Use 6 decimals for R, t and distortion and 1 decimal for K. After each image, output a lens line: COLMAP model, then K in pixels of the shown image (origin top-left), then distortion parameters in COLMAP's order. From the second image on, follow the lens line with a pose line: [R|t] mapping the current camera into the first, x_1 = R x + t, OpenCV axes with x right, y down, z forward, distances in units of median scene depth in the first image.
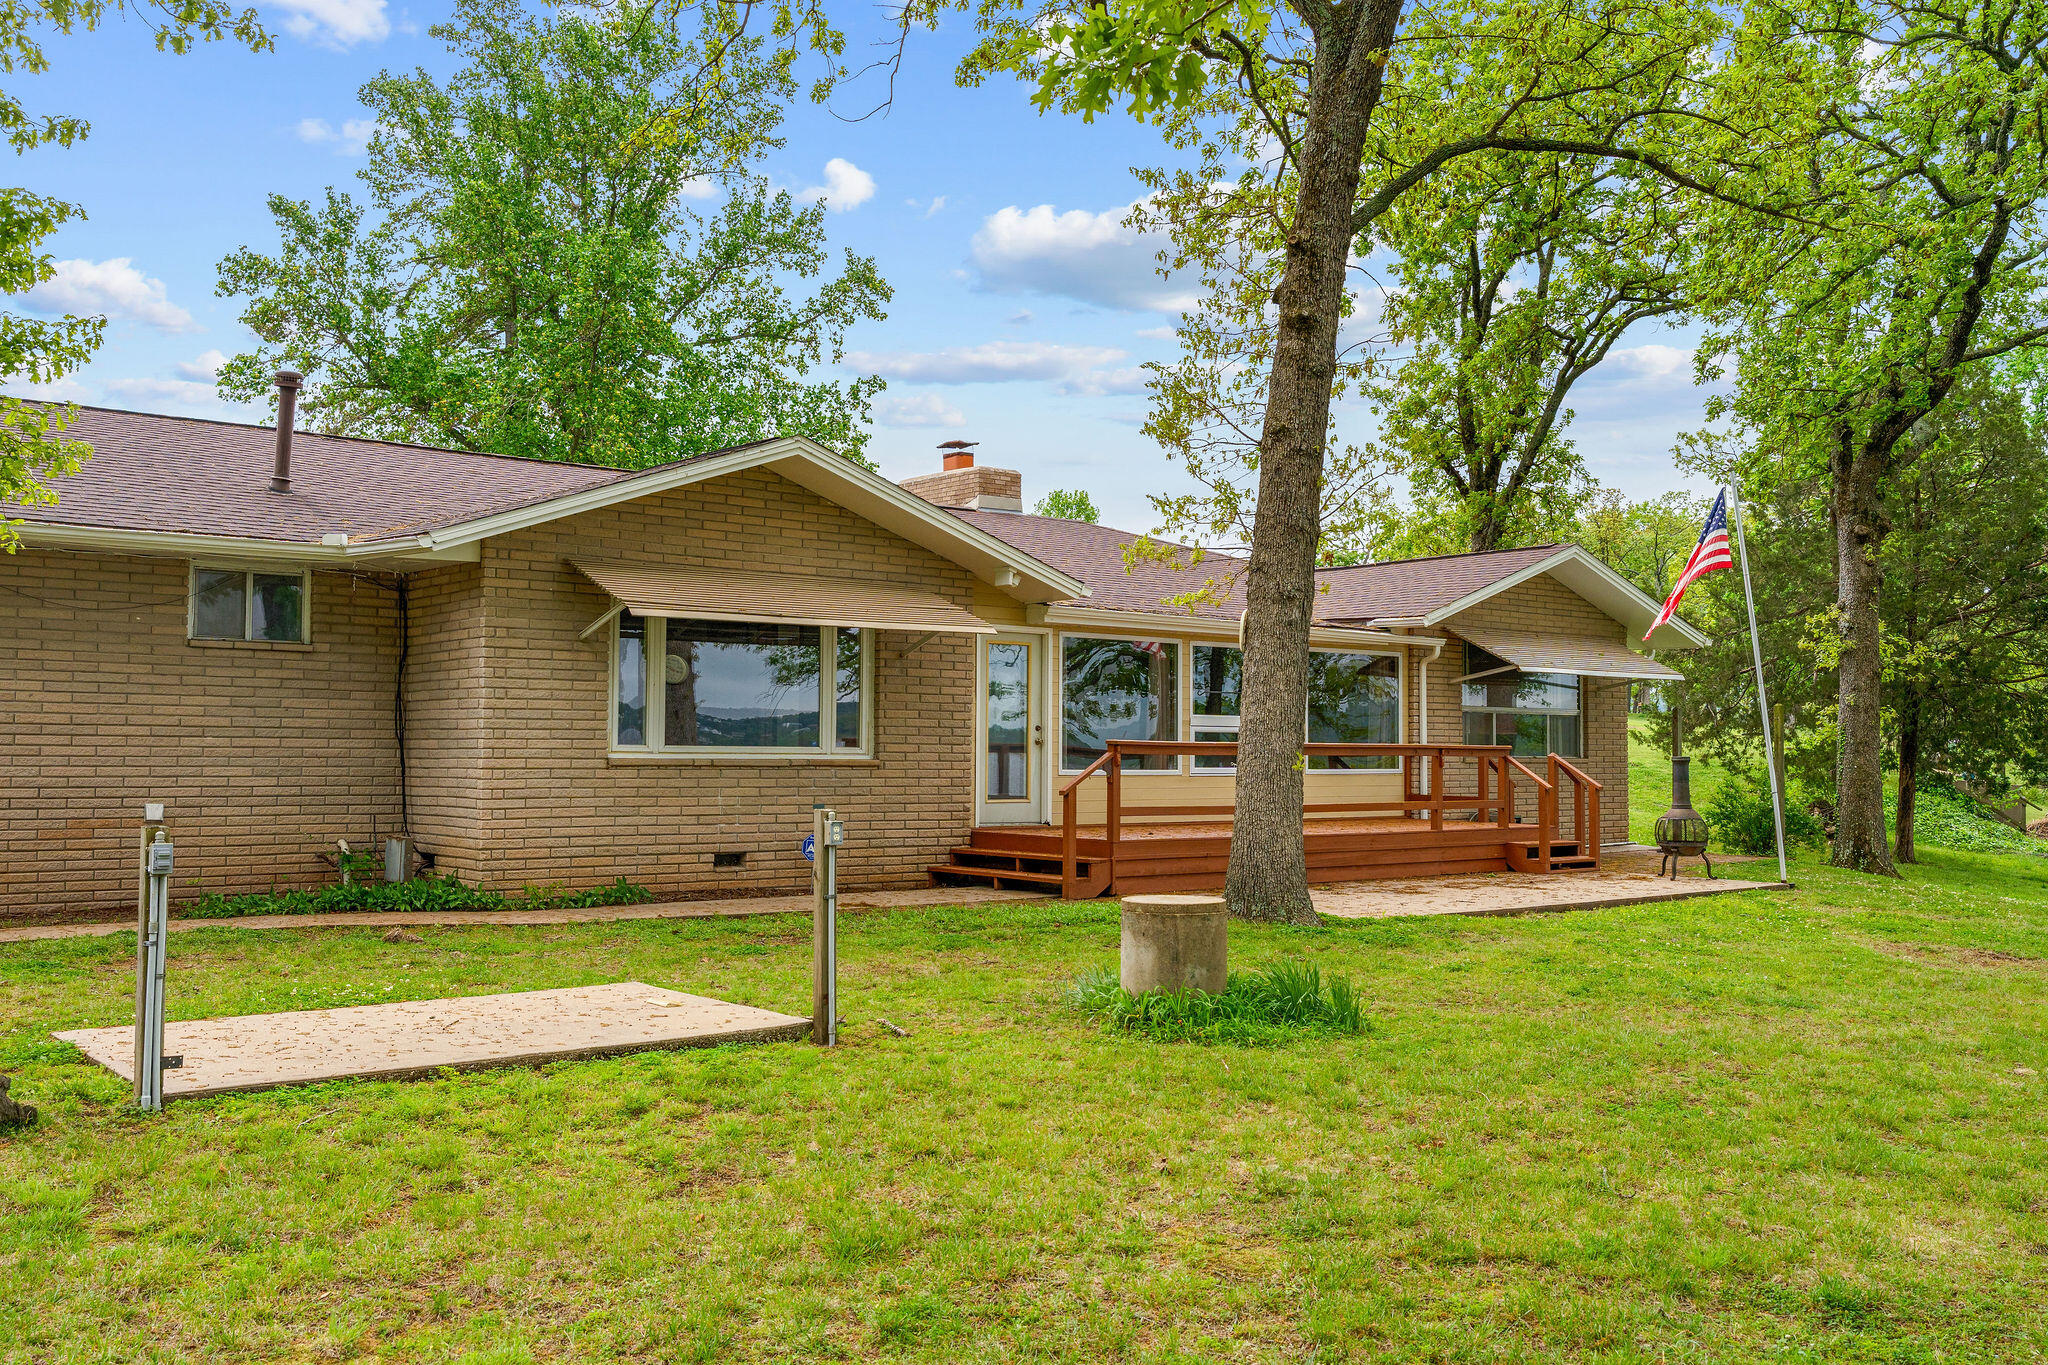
lens RADIAL K [[1744.1, 0, 1024.0], [0, 1744.1, 682.5], [0, 0, 1]] dist [-0.000057, -0.000020]
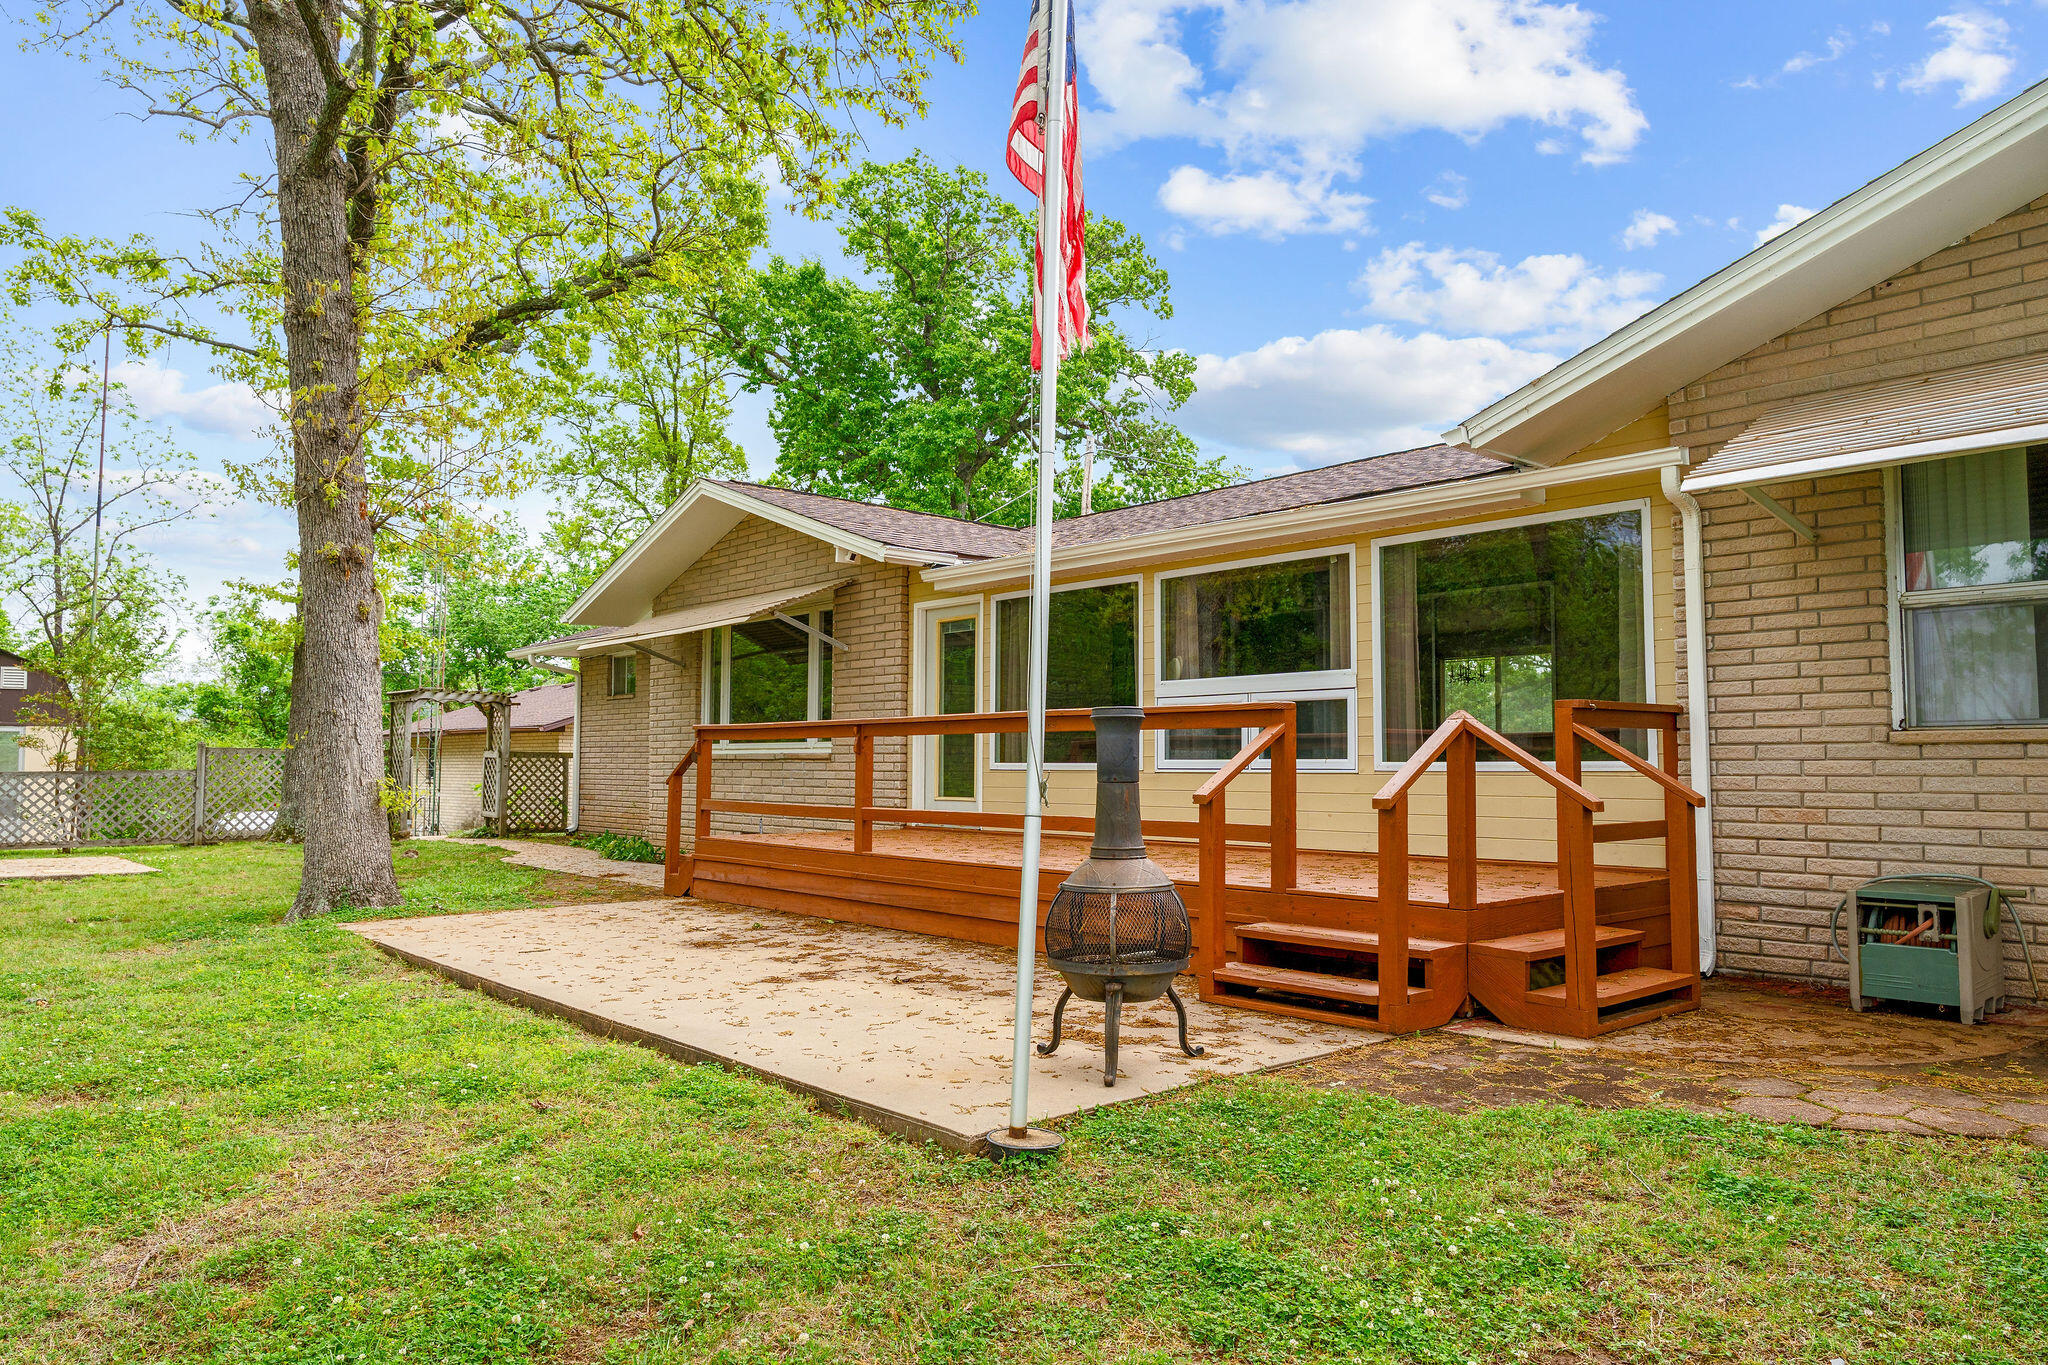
lens RADIAL K [[1369.4, 0, 1024.0], [0, 1369.4, 682.5], [0, 0, 1]] dist [-0.005310, -0.001772]
pose [[0.038196, -0.060453, -0.997440, 0.656359], [0.040333, 0.997448, -0.058909, 0.050125], [0.998456, -0.037979, 0.040537, 0.990662]]
